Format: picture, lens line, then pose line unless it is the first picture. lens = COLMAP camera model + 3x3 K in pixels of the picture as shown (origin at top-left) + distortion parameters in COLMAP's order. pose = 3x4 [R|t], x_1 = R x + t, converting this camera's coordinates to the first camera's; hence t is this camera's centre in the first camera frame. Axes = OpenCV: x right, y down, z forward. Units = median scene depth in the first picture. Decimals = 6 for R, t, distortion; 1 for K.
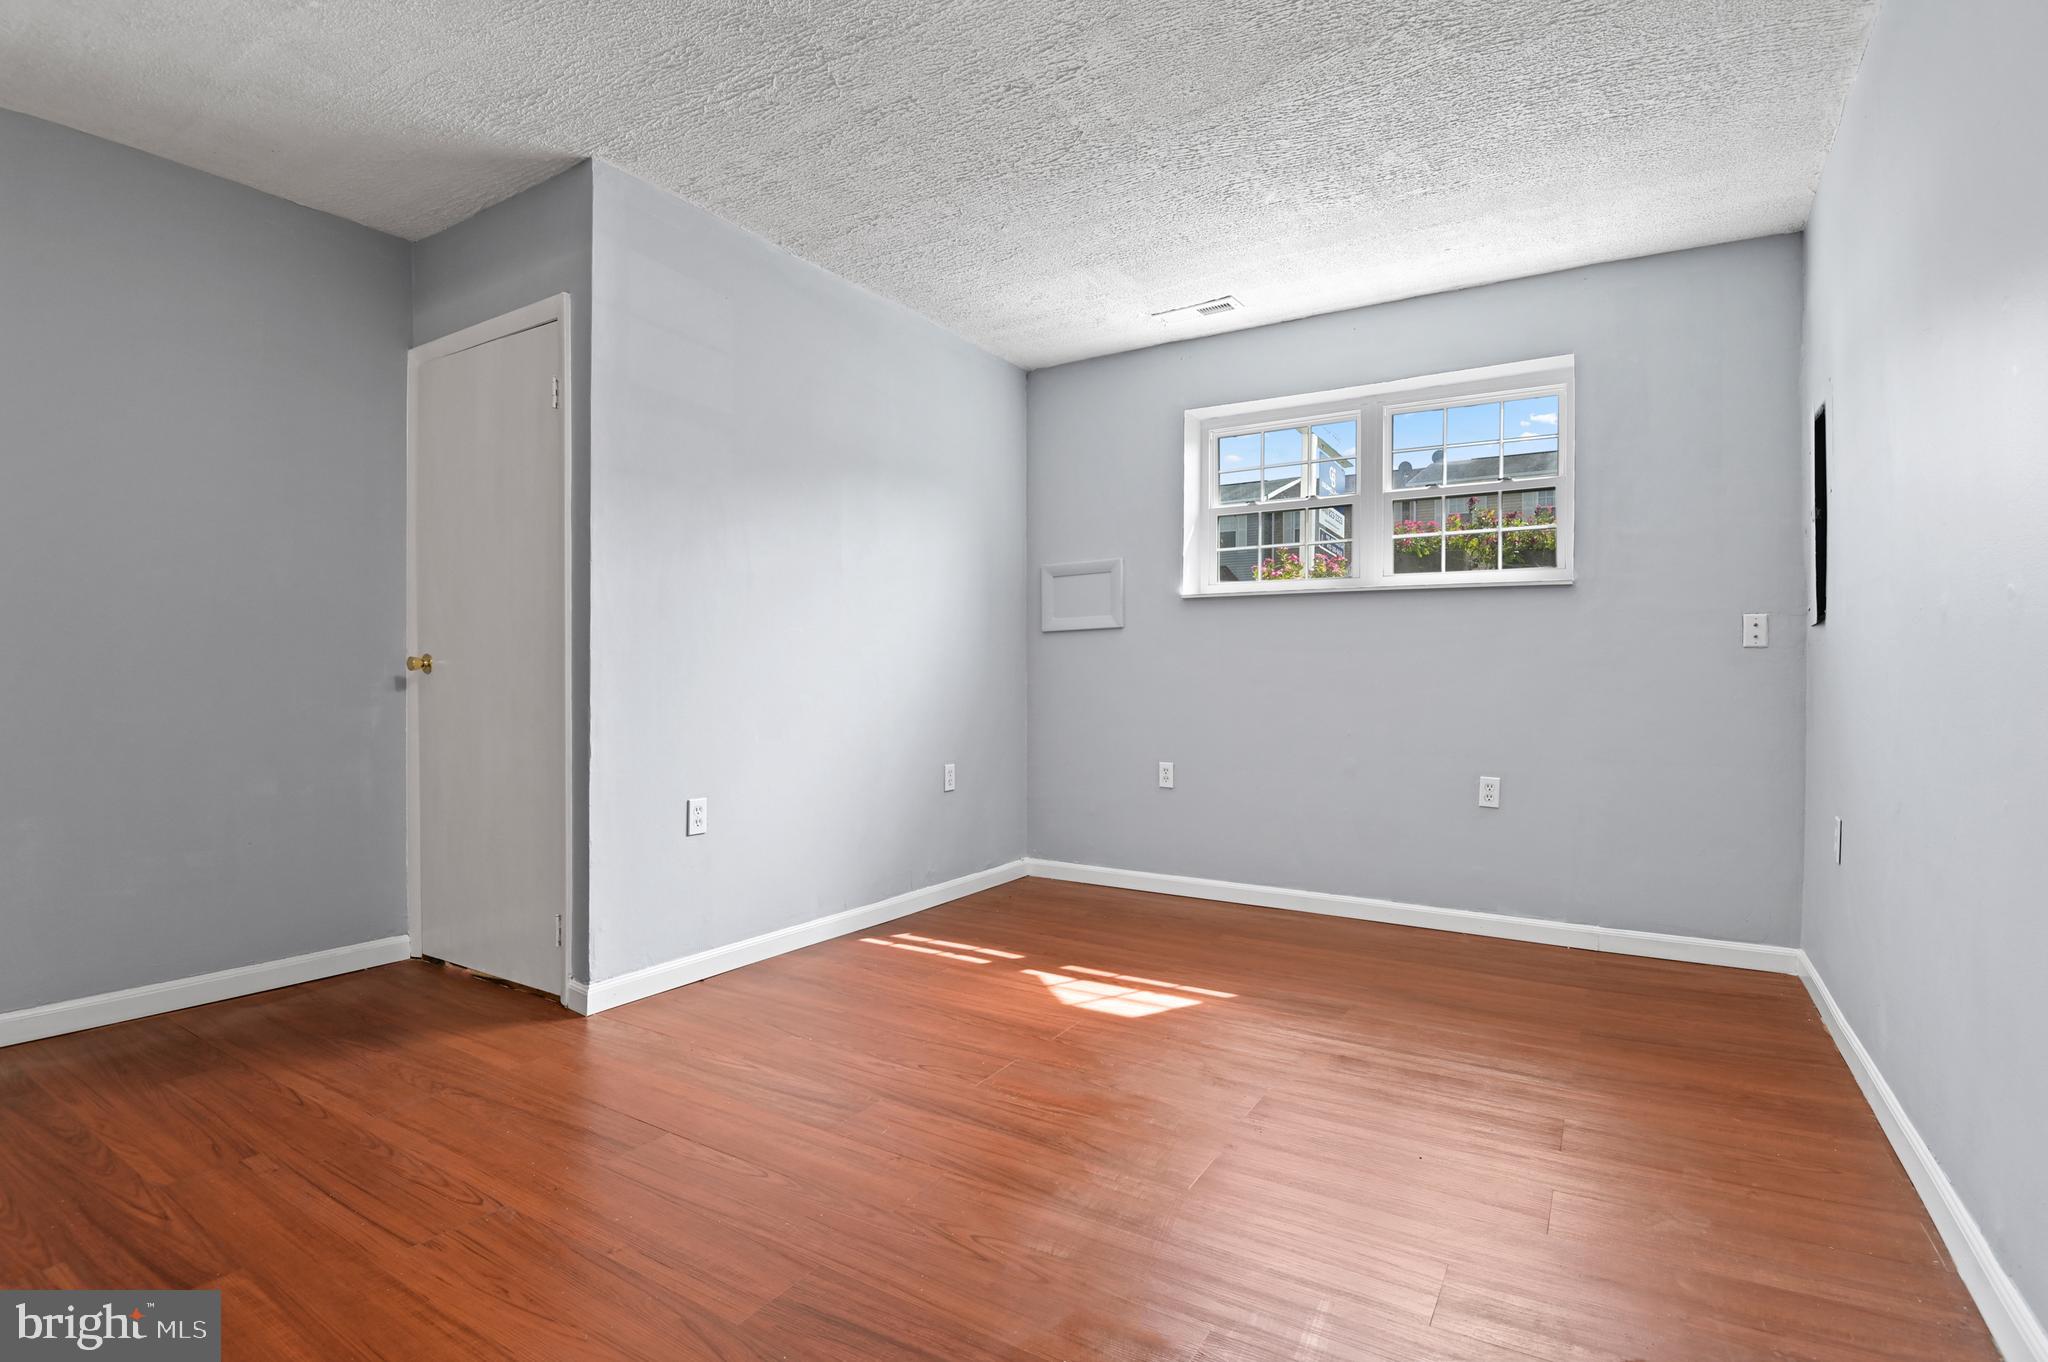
lens RADIAL K [[938.8, 0, 1031.6], [0, 938.8, 672.5], [0, 0, 1]] dist [-0.000764, -0.005016]
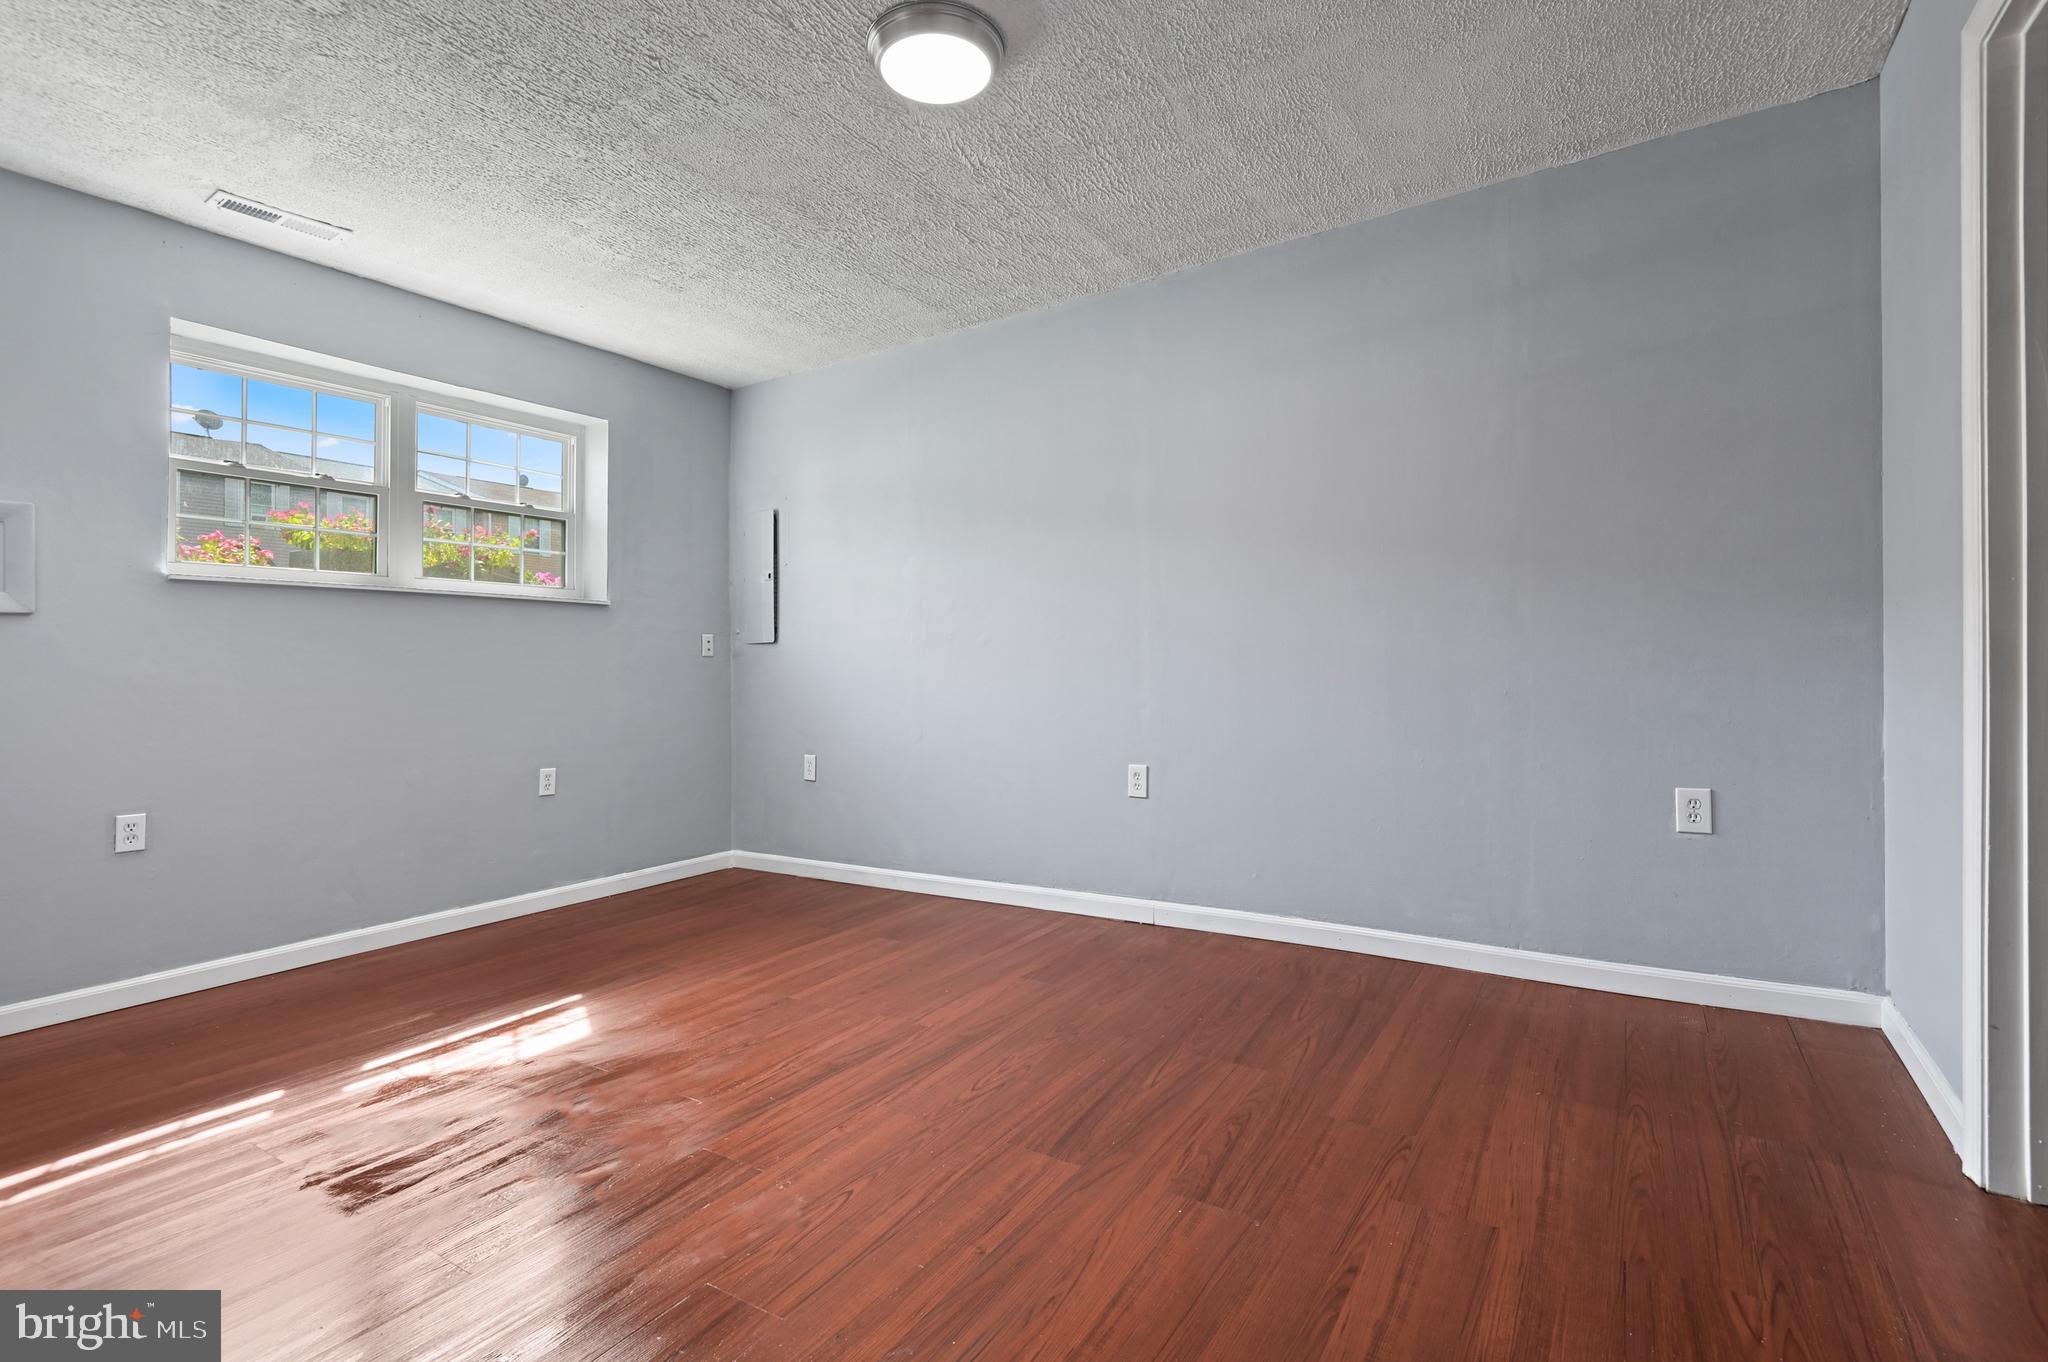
lens RADIAL K [[938.8, 0, 1012.4], [0, 938.8, 675.7], [0, 0, 1]] dist [-0.000764, -0.005016]
pose [[0.036377, -0.009880, 0.999289, -0.689666], [0.016533, 0.999820, 0.009283, -0.001929], [-0.999201, 0.016184, 0.036534, 0.440102]]
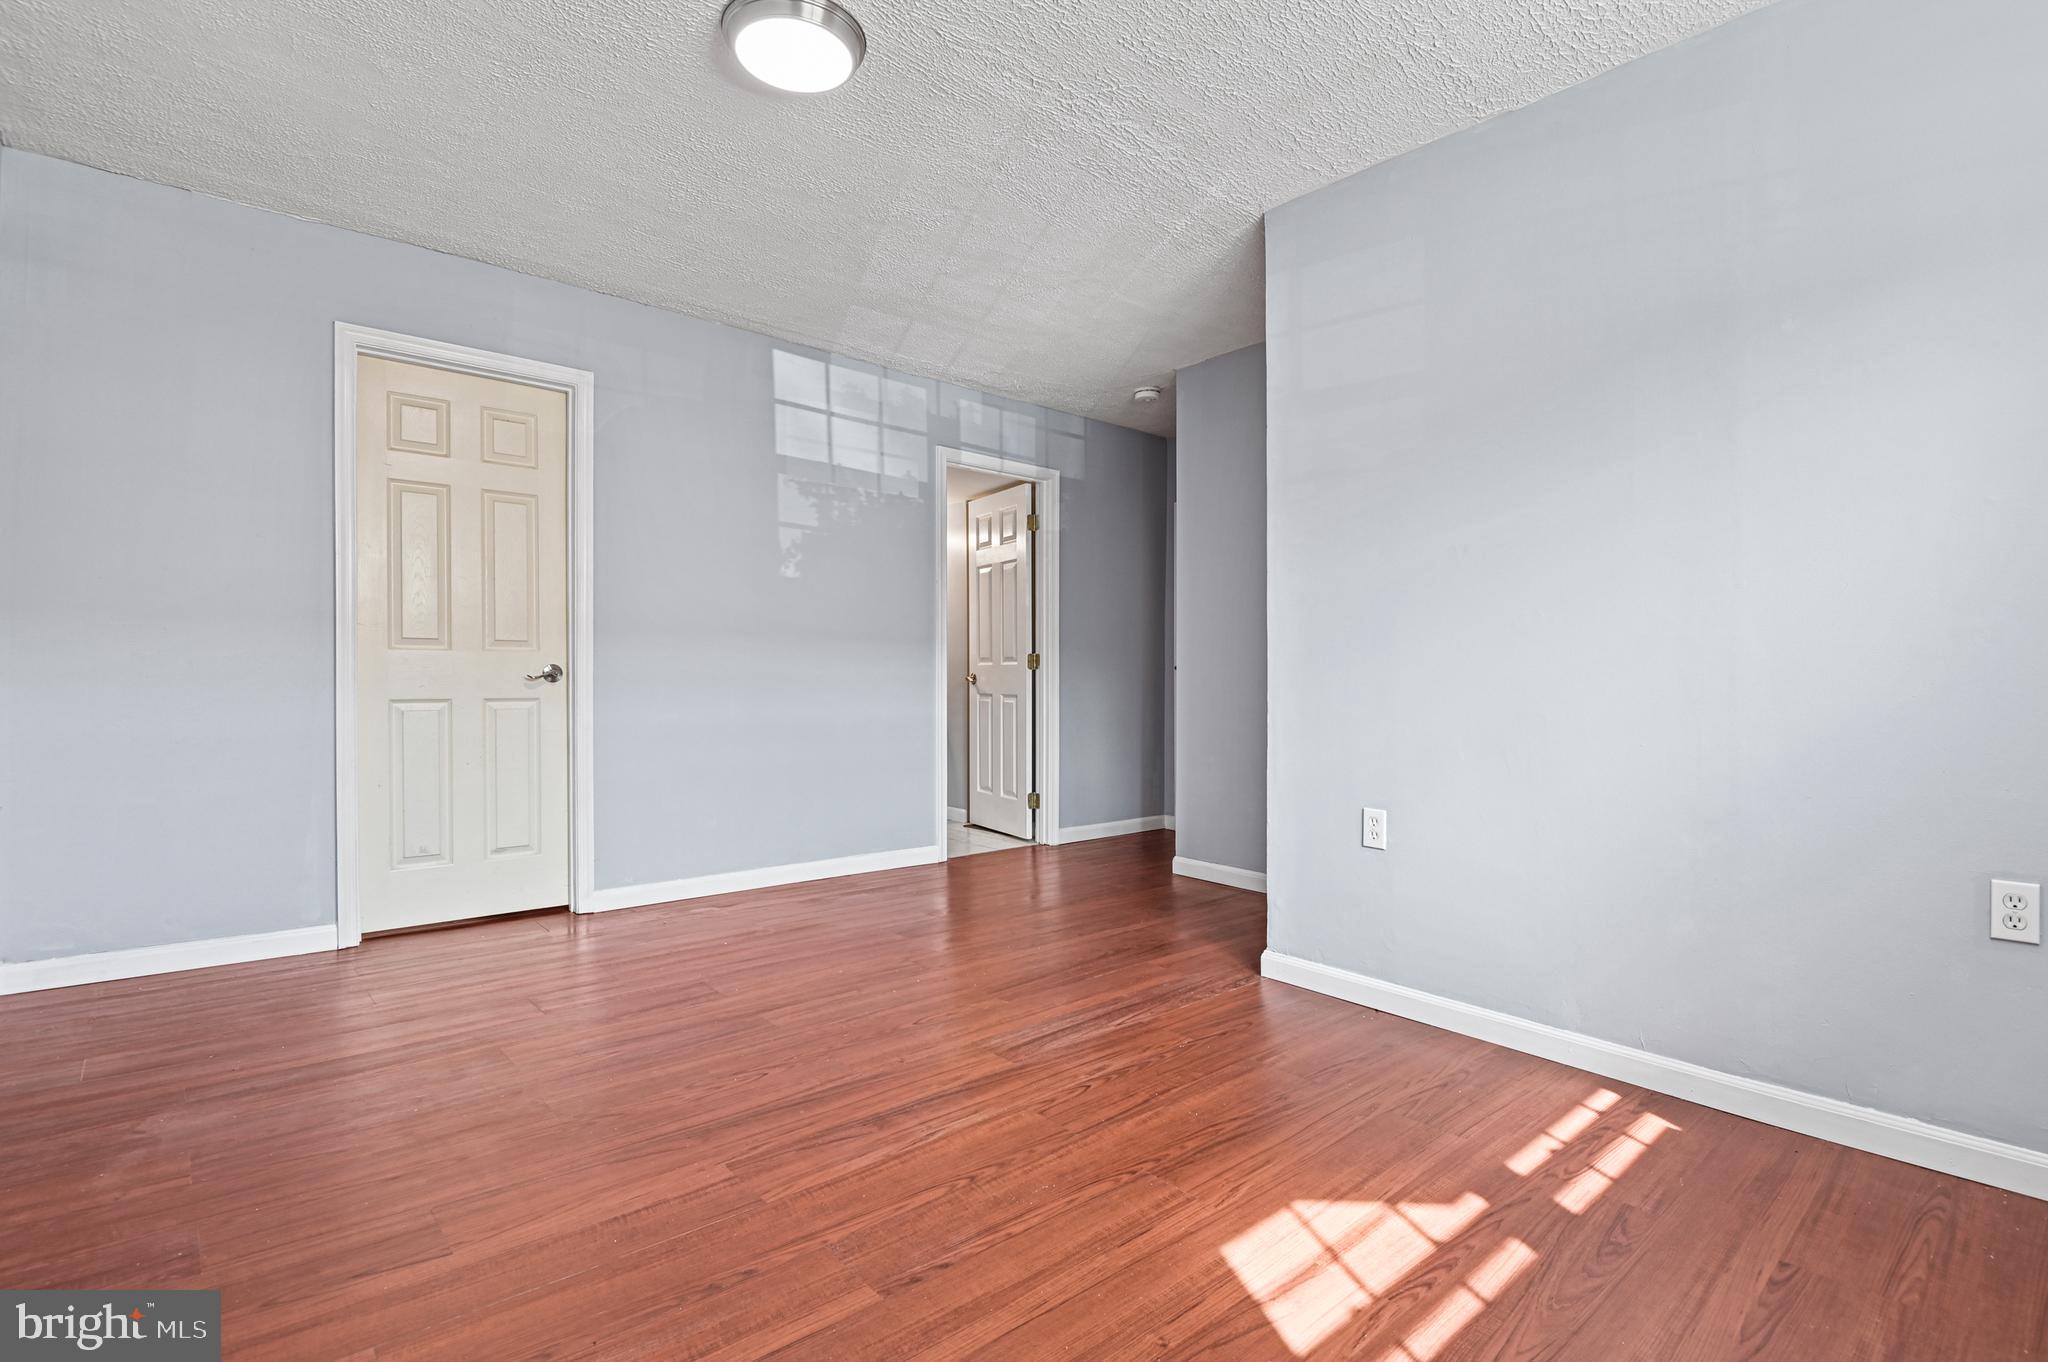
lens RADIAL K [[938.8, 0, 1040.9], [0, 938.8, 687.4], [0, 0, 1]] dist [-0.000764, -0.005016]
pose [[-0.269286, -0.005139, -0.963046, 0.575324], [-0.001932, 0.999987, -0.004796, 0.019527], [0.963058, 0.000569, -0.269293, 0.872428]]
